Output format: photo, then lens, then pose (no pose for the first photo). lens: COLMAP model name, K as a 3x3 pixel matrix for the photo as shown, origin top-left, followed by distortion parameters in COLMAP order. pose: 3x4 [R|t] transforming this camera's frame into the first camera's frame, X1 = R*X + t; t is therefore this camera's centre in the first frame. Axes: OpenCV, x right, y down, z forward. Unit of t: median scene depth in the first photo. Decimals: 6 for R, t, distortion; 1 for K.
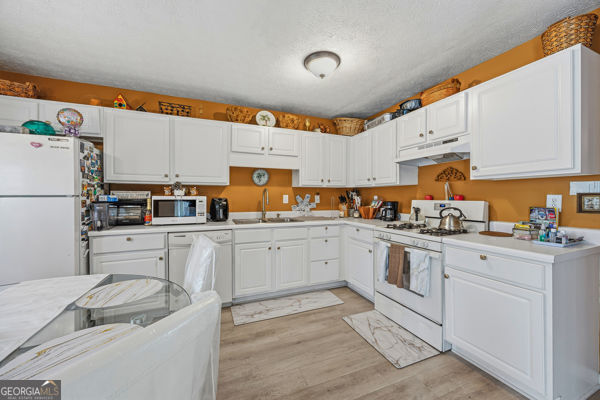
lens RADIAL K [[229.6, 0, 301.2], [0, 229.6, 198.8], [0, 0, 1]] dist [0.001604, 0.000194]
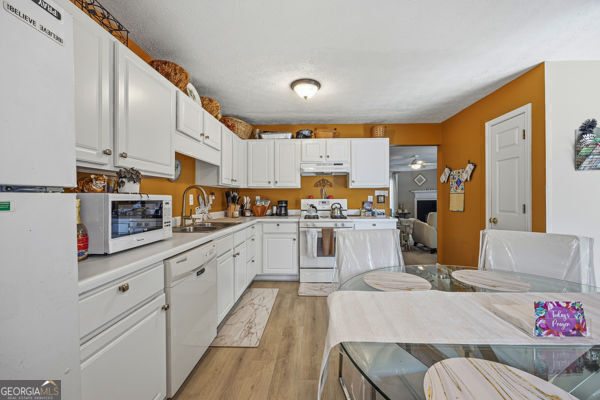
lens RADIAL K [[229.6, 0, 309.9], [0, 229.6, 197.9], [0, 0, 1]] dist [0.001604, 0.000194]
pose [[0.418544, -0.001360, 0.908195, -0.848116], [0.010571, 0.999938, -0.003374, 0.002854], [-0.908135, 0.011013, 0.418533, 0.397671]]
